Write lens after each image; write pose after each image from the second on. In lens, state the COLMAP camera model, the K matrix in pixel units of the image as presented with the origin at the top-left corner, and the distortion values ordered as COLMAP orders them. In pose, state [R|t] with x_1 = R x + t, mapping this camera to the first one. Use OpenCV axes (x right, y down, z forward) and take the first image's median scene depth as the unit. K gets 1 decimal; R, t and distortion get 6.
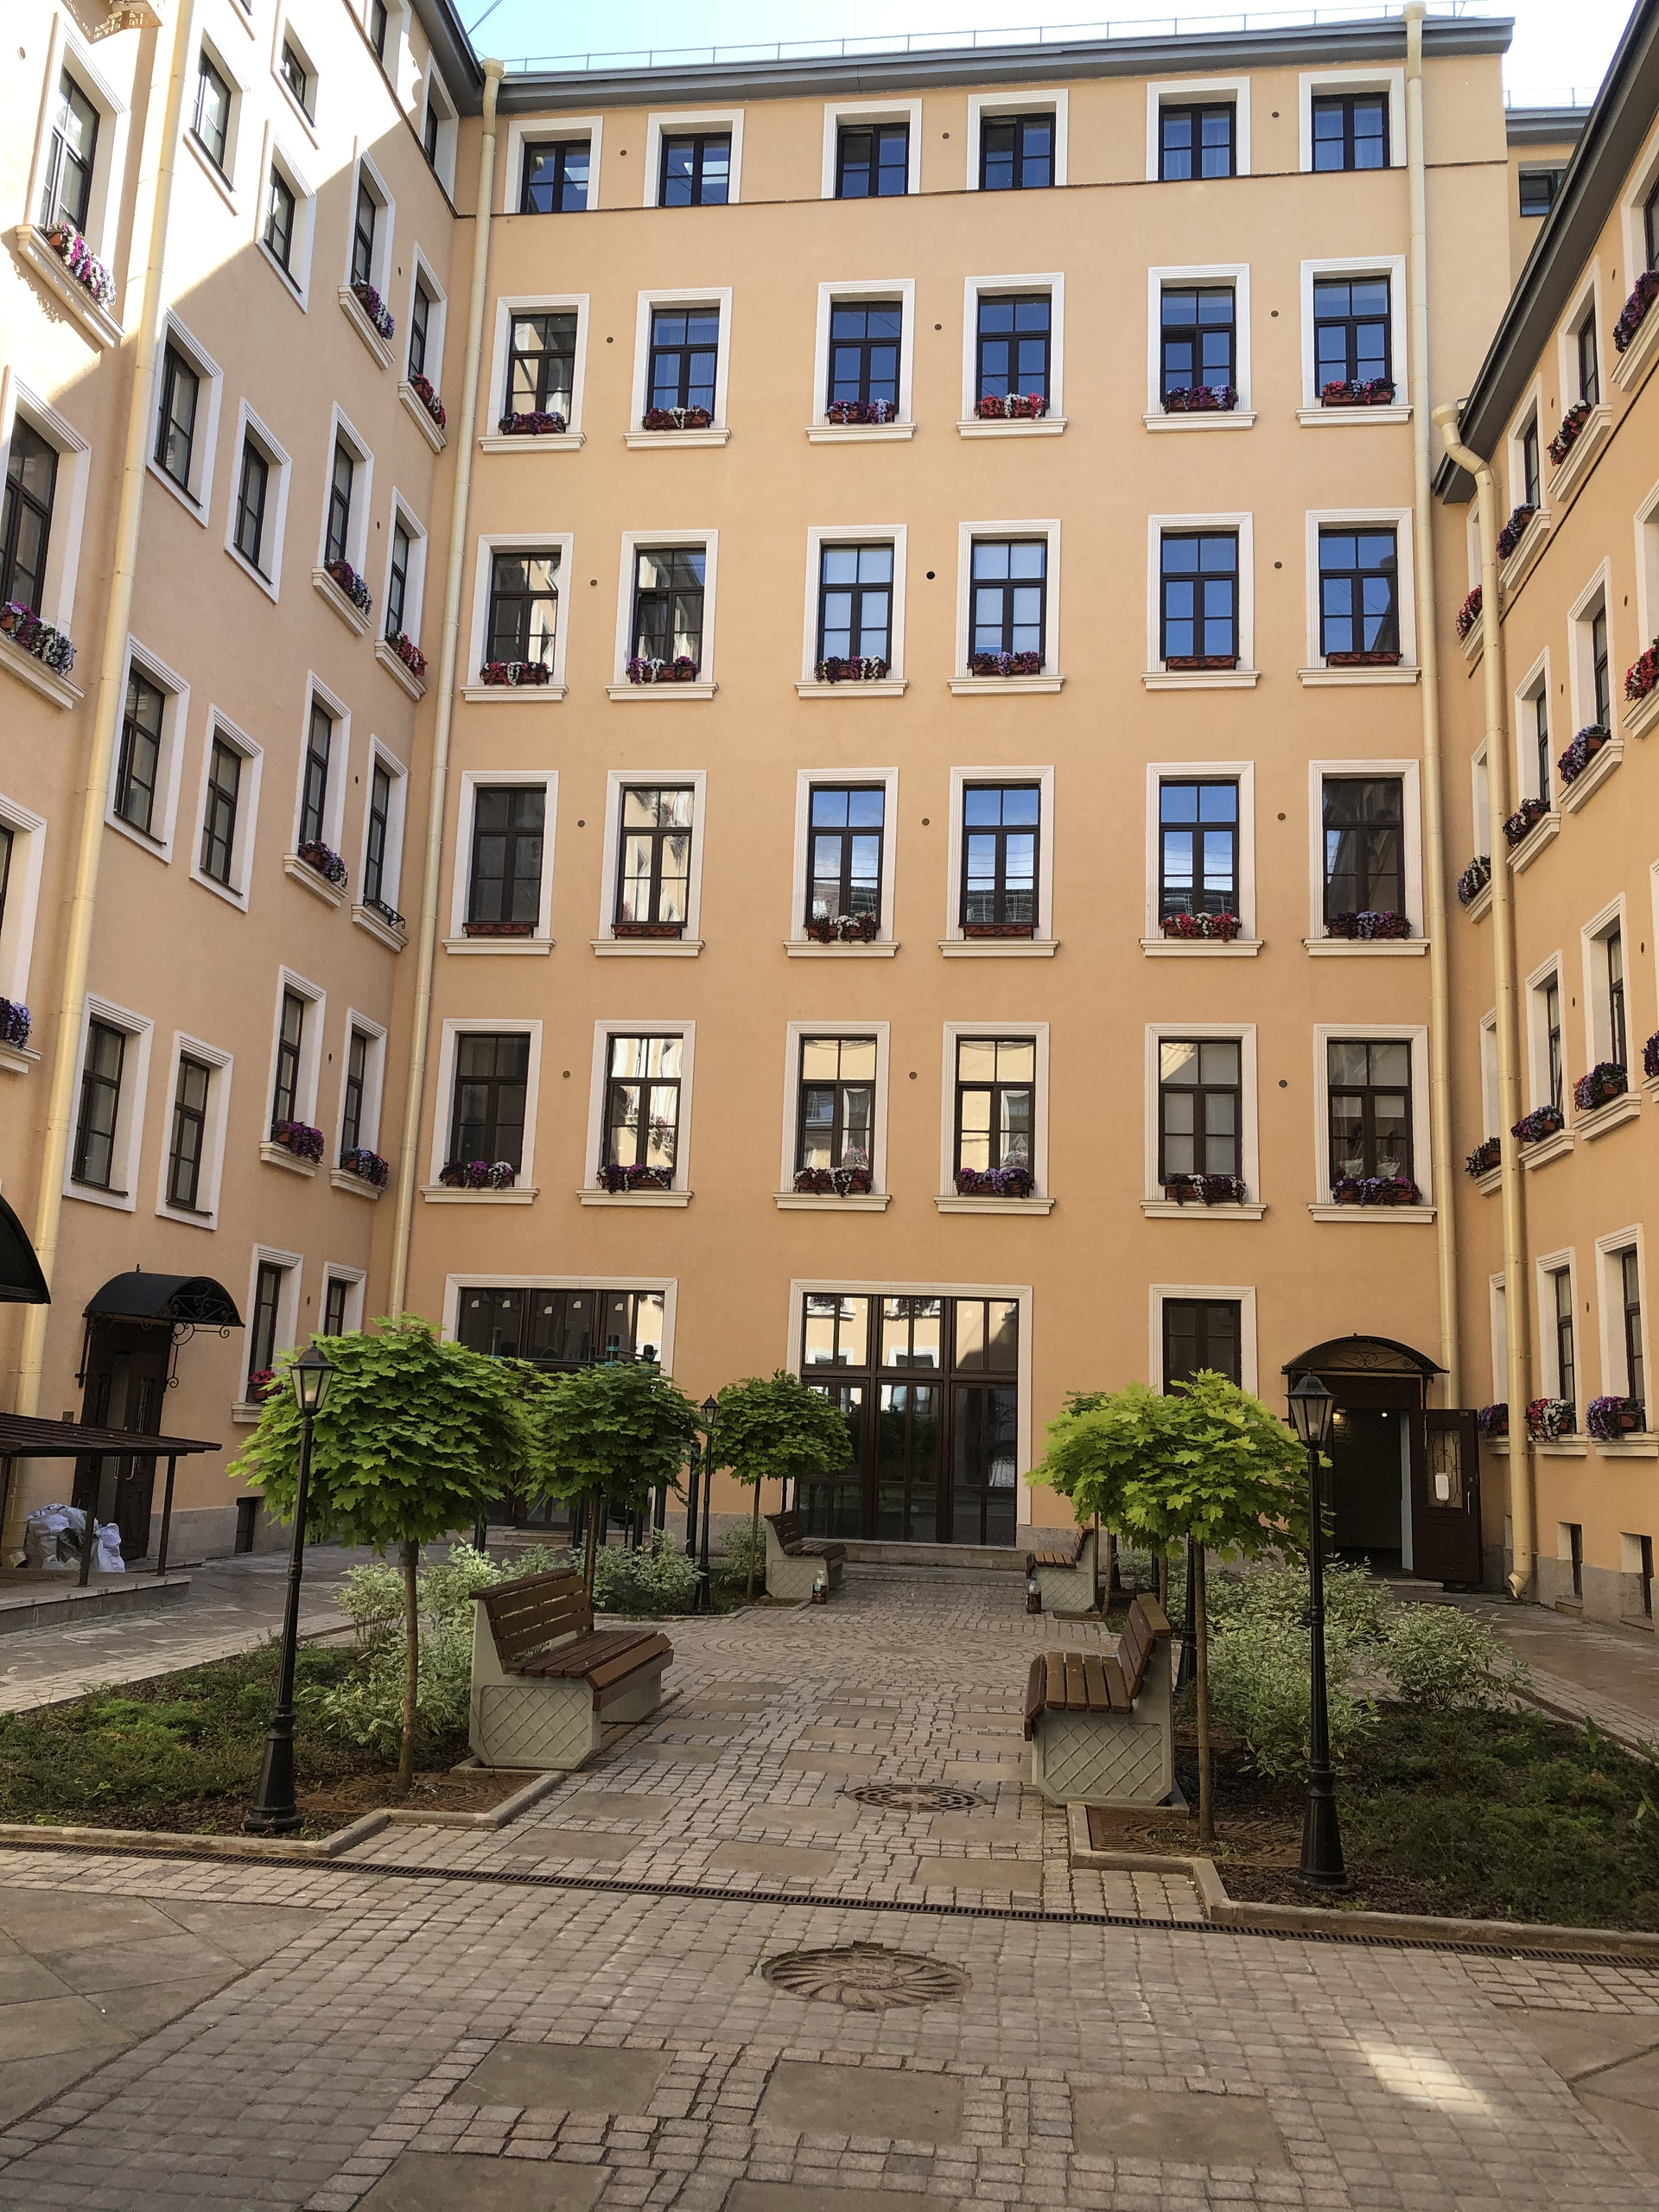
lens RADIAL K [[1814.9, 0, 829.5], [0, 1814.9, 1106.0], [0, 0, 1]] dist [0.055050, -0.011539]
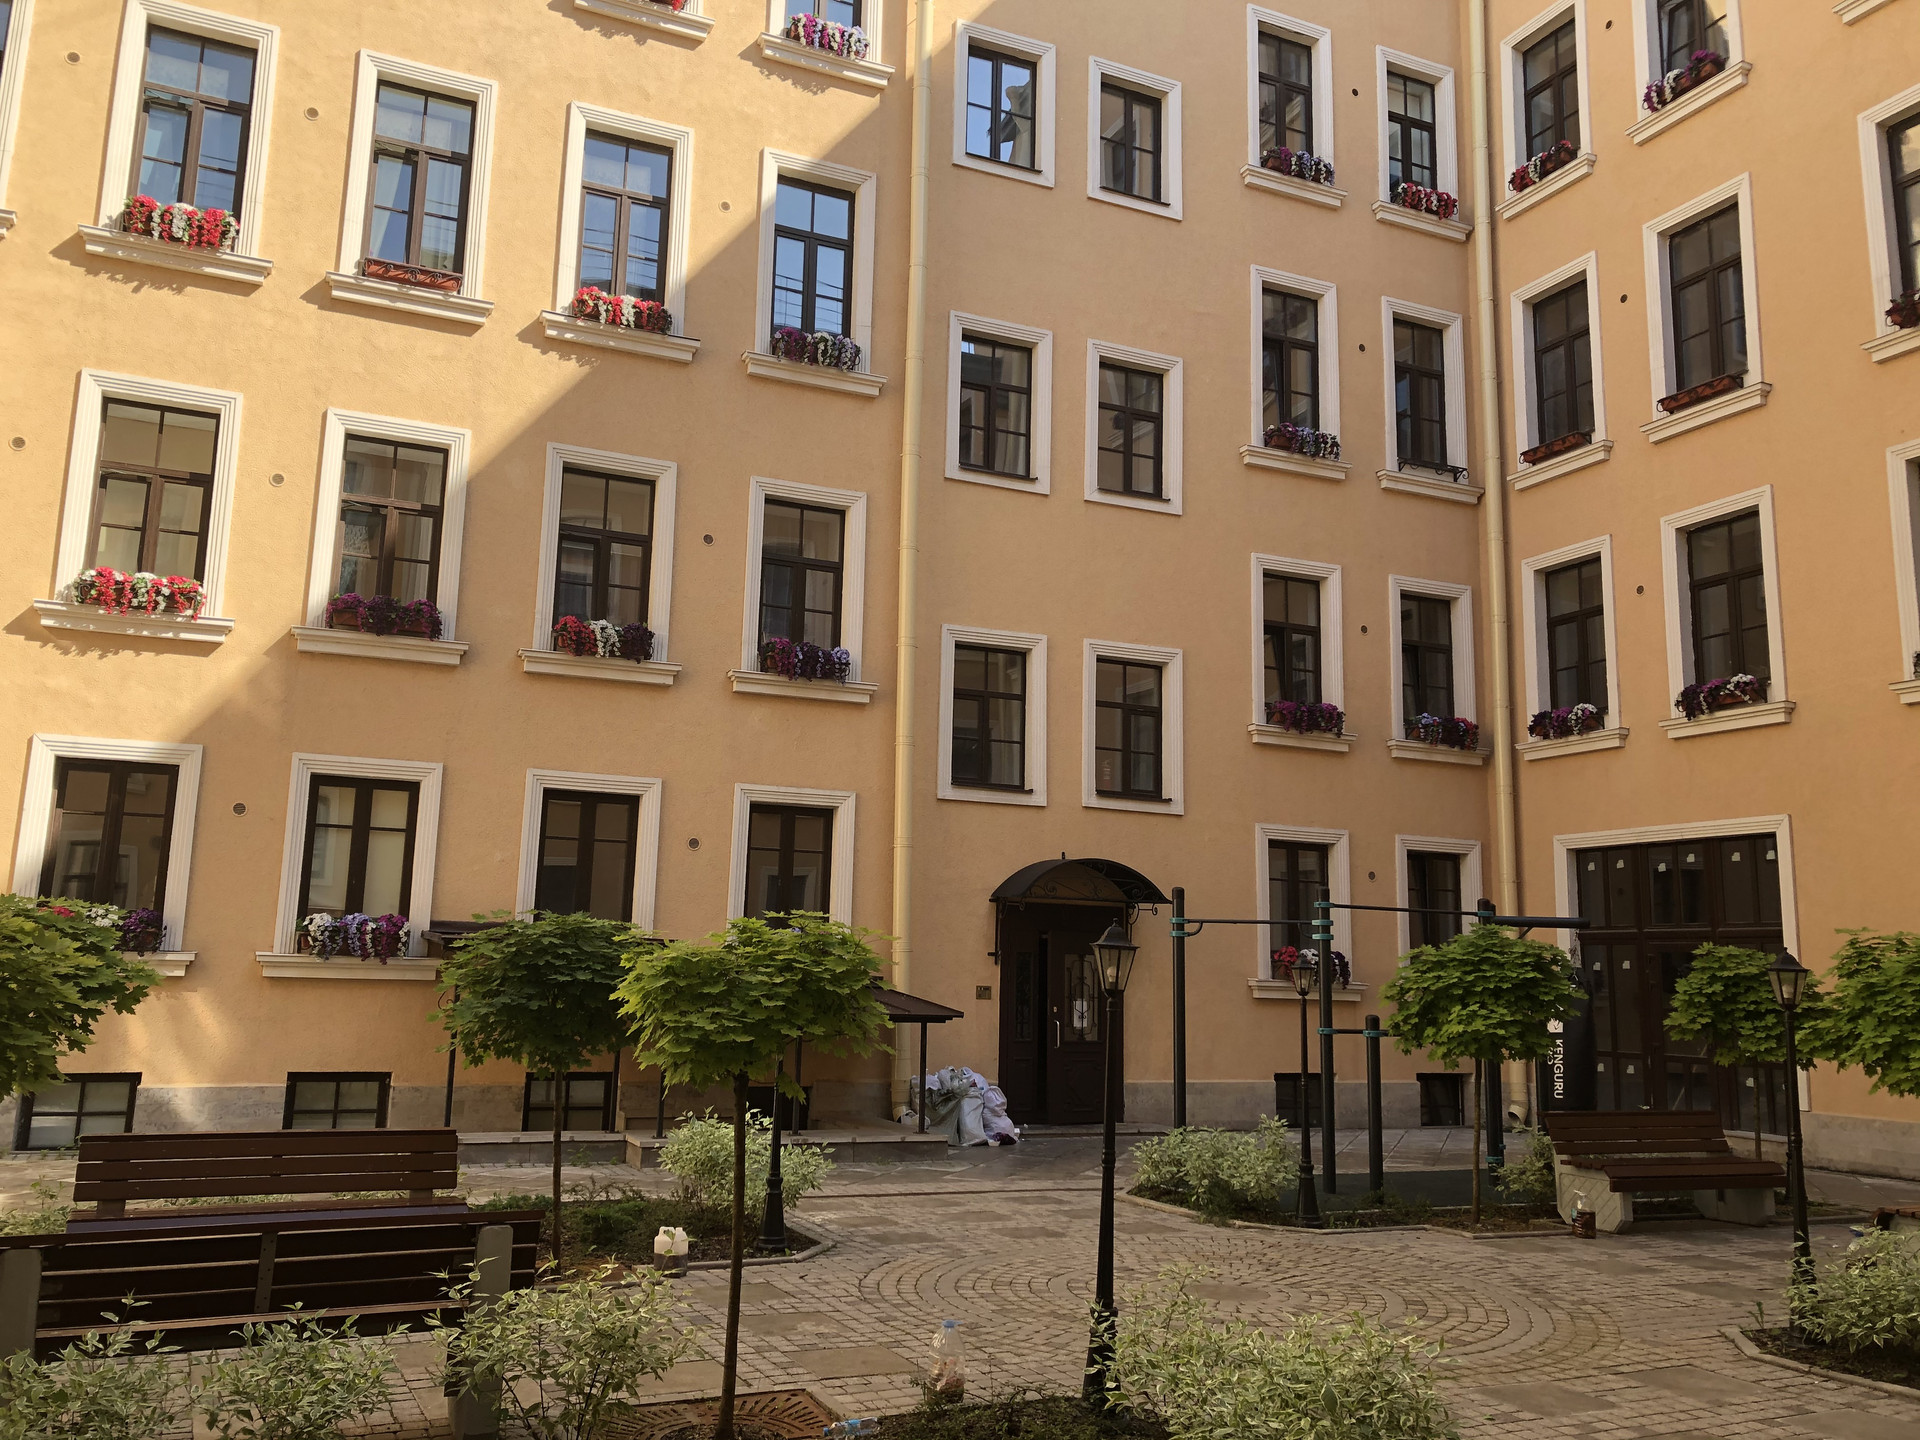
lens RADIAL K [[1575.3, 0, 956.9], [0, 1575.3, 695.7], [0, 0, 1]] dist [0.055050, -0.011539]
pose [[0.530543, -0.163104, -0.831818, 0.302737], [0.144425, 0.984358, -0.100898, 0.061325], [0.835264, -0.066604, 0.545800, 0.325018]]
